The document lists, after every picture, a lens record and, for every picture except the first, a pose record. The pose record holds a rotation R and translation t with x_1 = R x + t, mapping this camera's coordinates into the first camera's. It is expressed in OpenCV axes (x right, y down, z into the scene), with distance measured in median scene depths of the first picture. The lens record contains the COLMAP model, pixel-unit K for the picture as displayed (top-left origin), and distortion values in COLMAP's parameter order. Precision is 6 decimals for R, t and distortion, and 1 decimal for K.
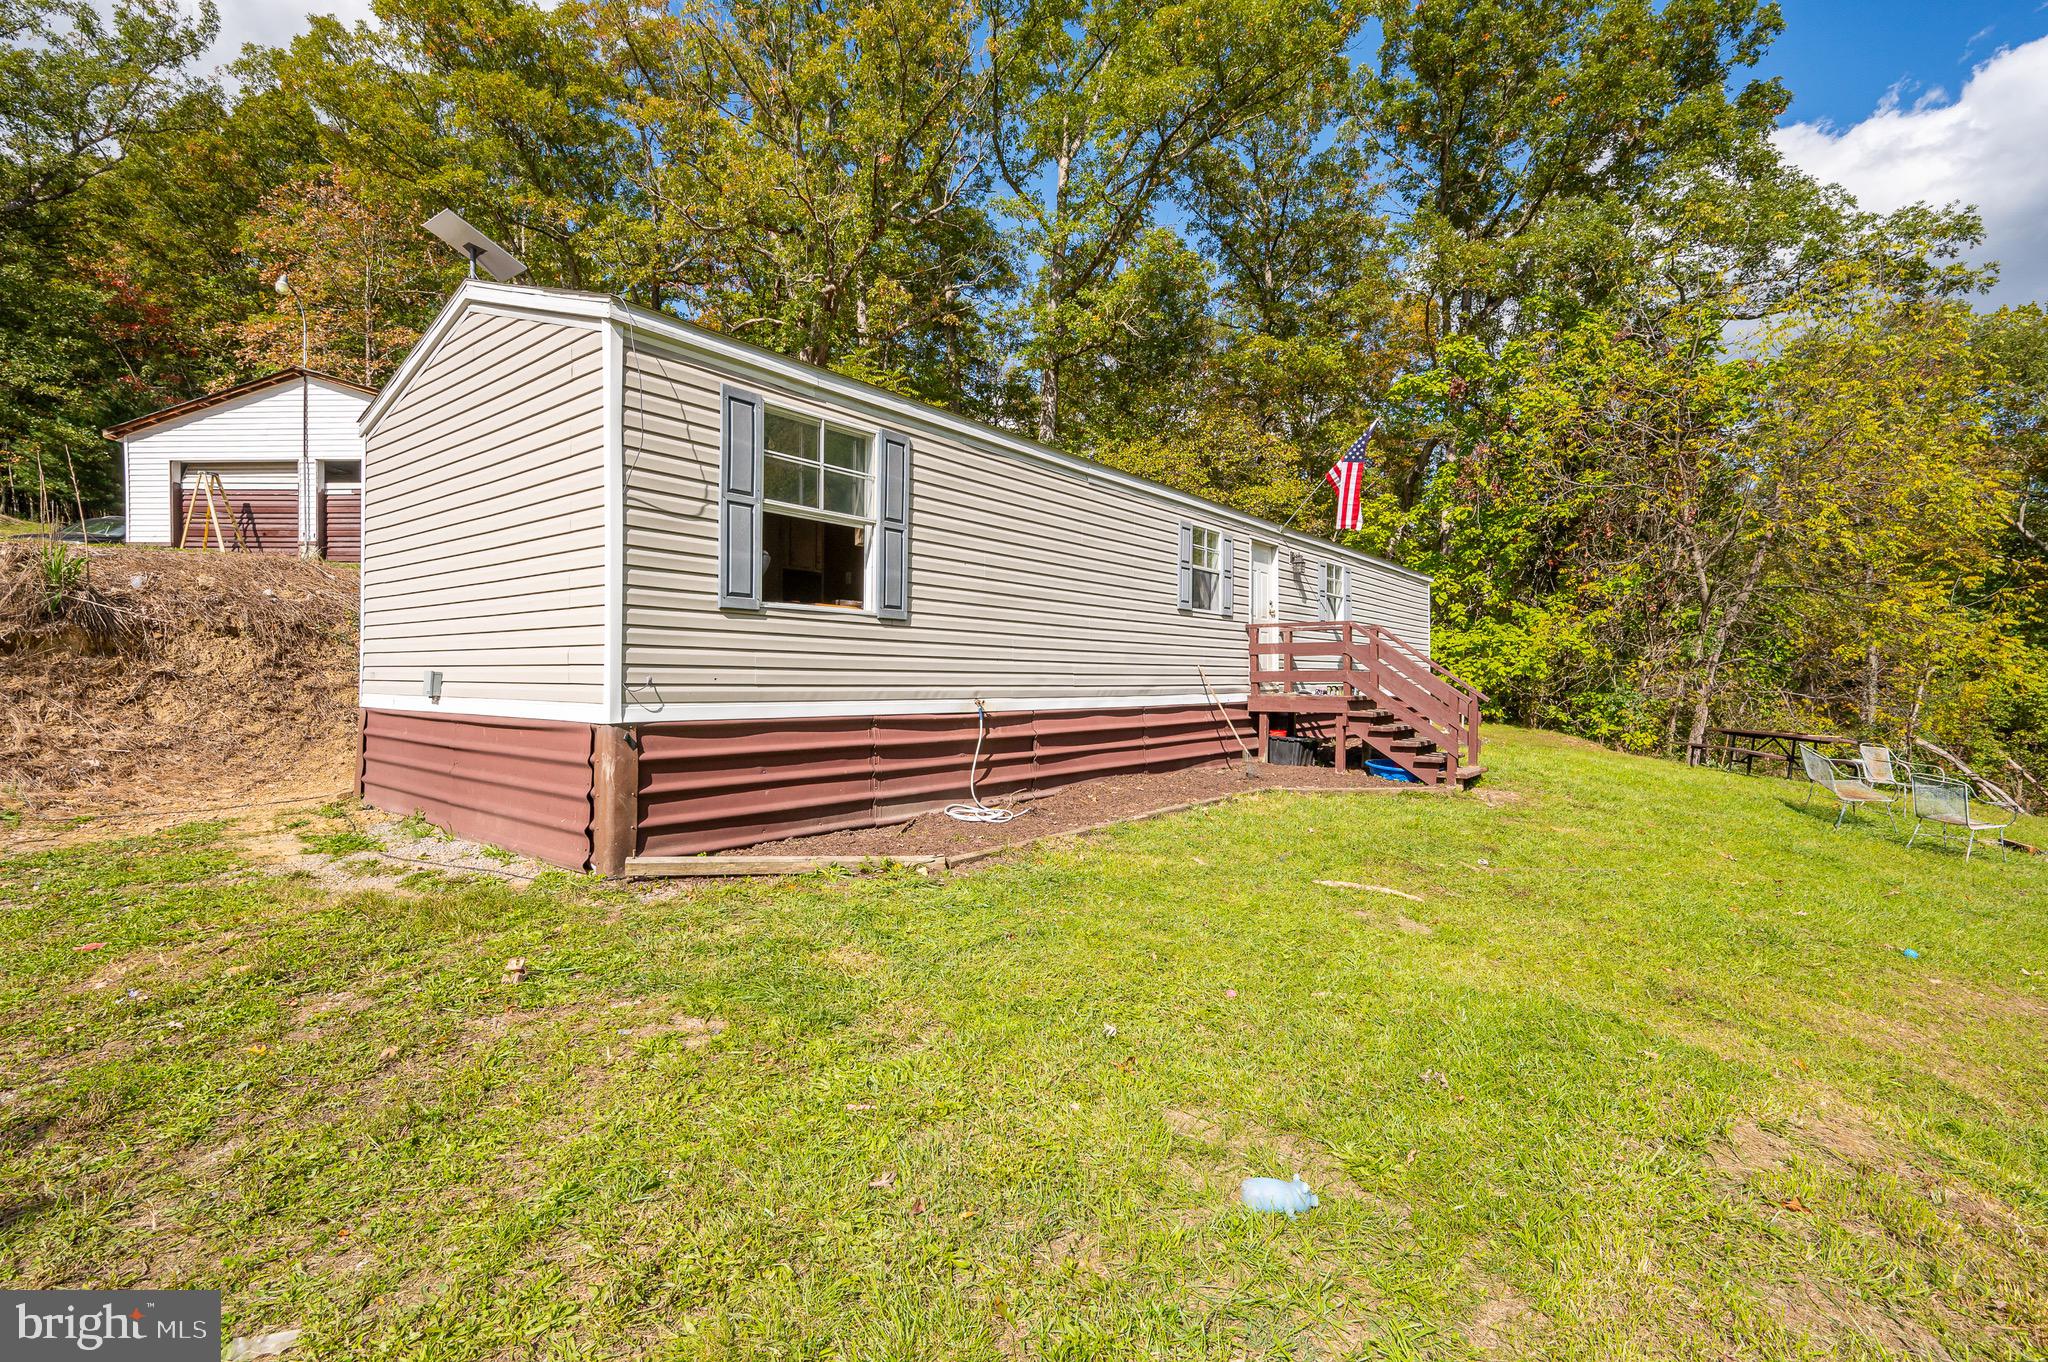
lens RADIAL K [[903.4, 0, 1006.1], [0, 903.4, 691.1], [0, 0, 1]] dist [0.000345, 0.000327]
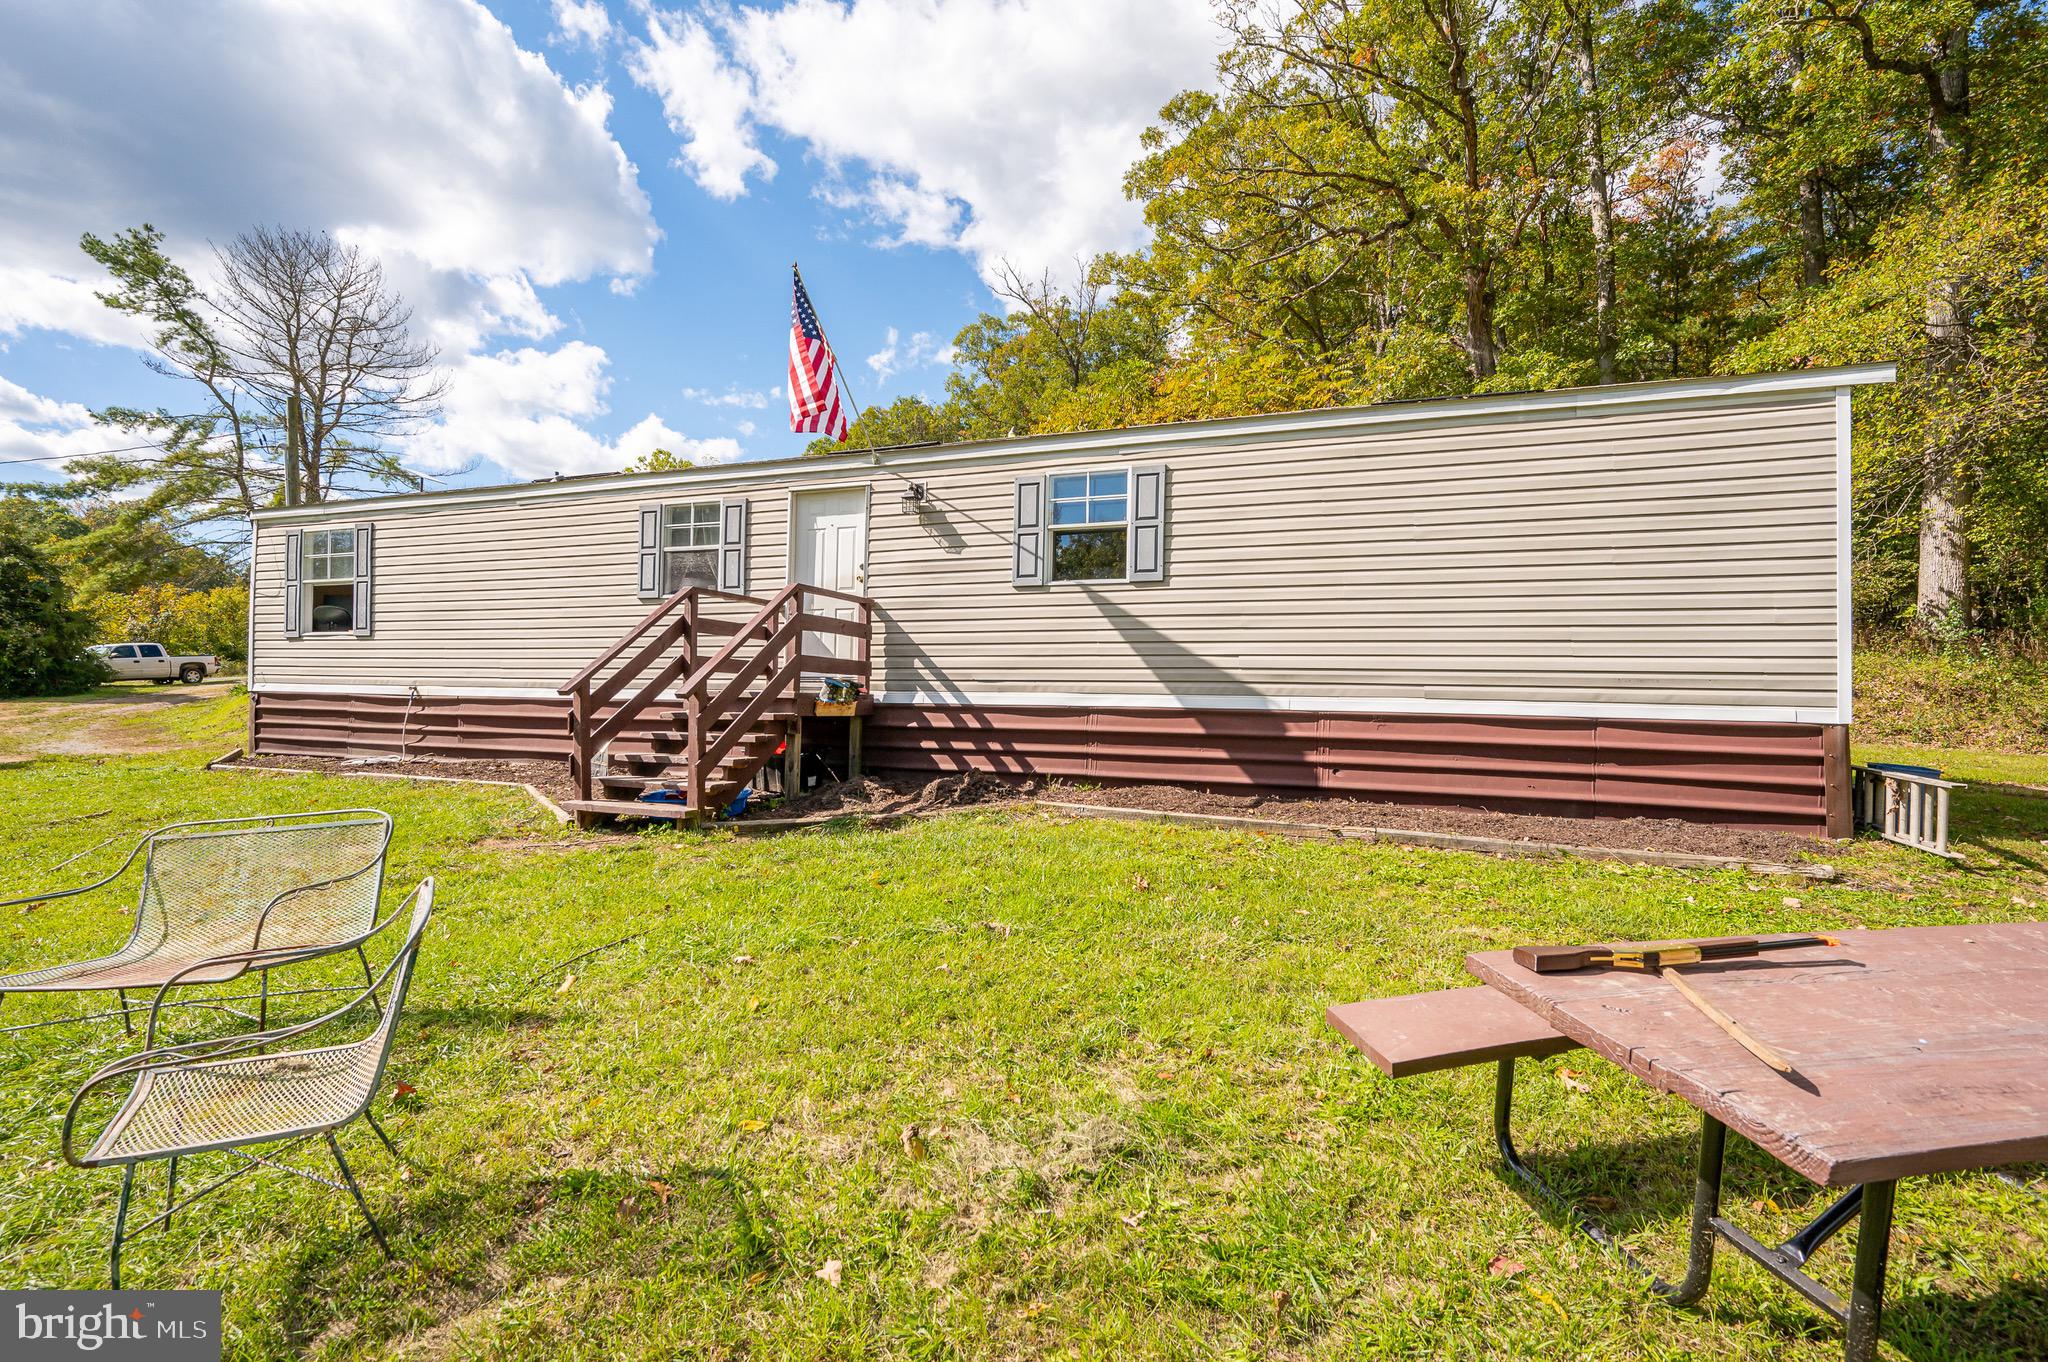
lens RADIAL K [[903.4, 0, 1028.7], [0, 903.4, 683.2], [0, 0, 1]] dist [0.000345, 0.000327]
pose [[0.325122, -0.010456, -0.945614, 1.876654], [-0.023167, 0.999551, -0.019018, 0.010471], [0.945388, 0.028090, 0.324734, 1.658271]]
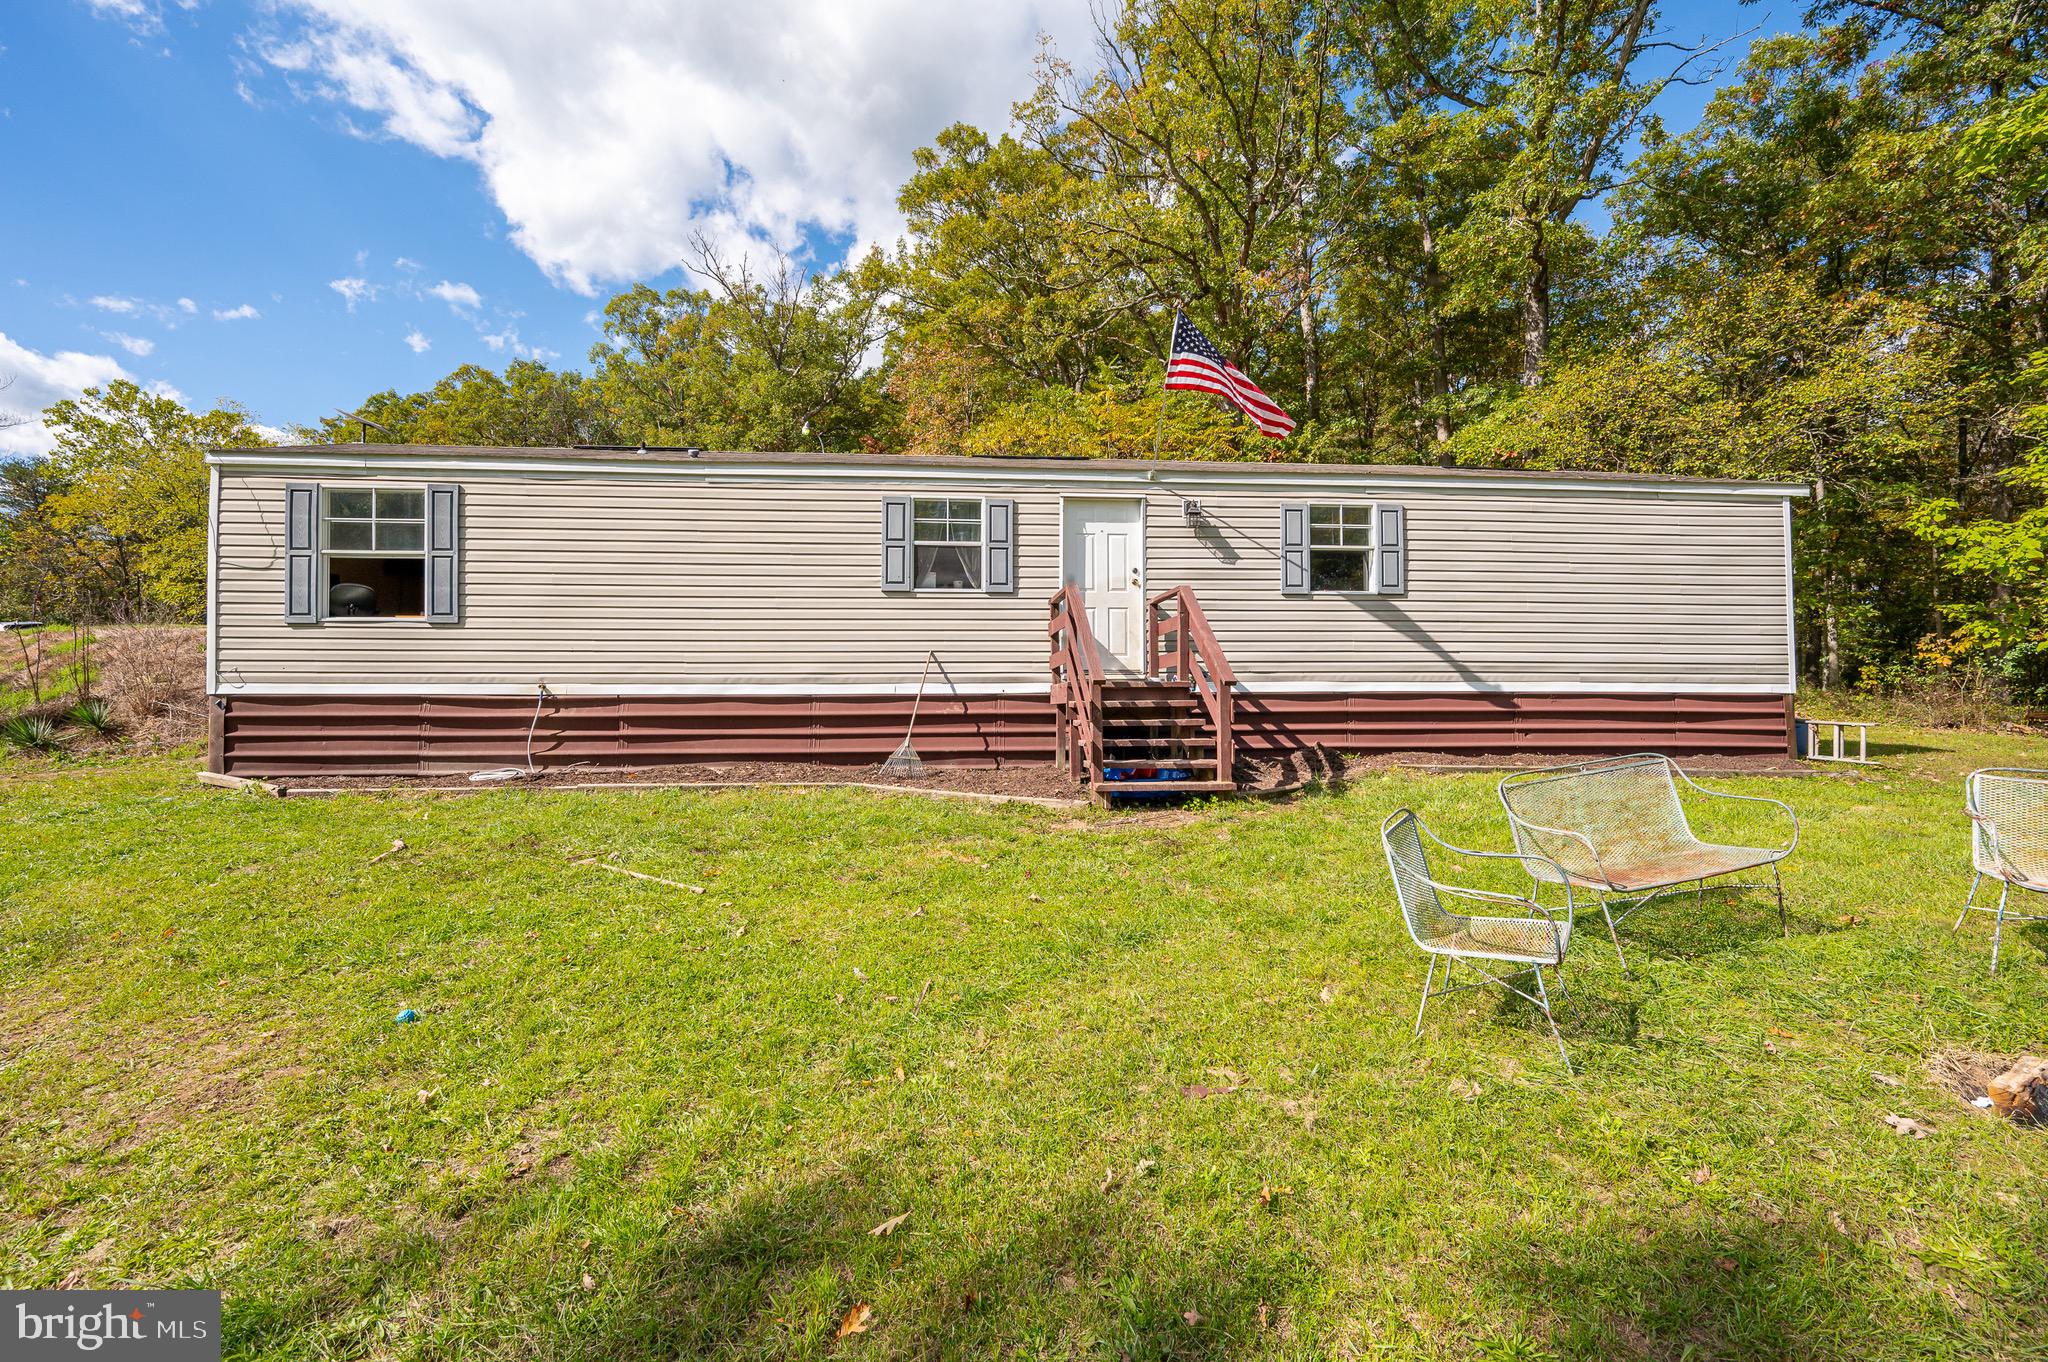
lens RADIAL K [[903.4, 0, 1021.9], [0, 903.4, 684.8], [0, 0, 1]] dist [0.000345, 0.000327]
pose [[0.701108, -0.016578, -0.712863, 1.463883], [-0.003077, 0.999650, -0.026273, 0.045326], [0.713049, 0.020614, 0.700811, 0.692755]]
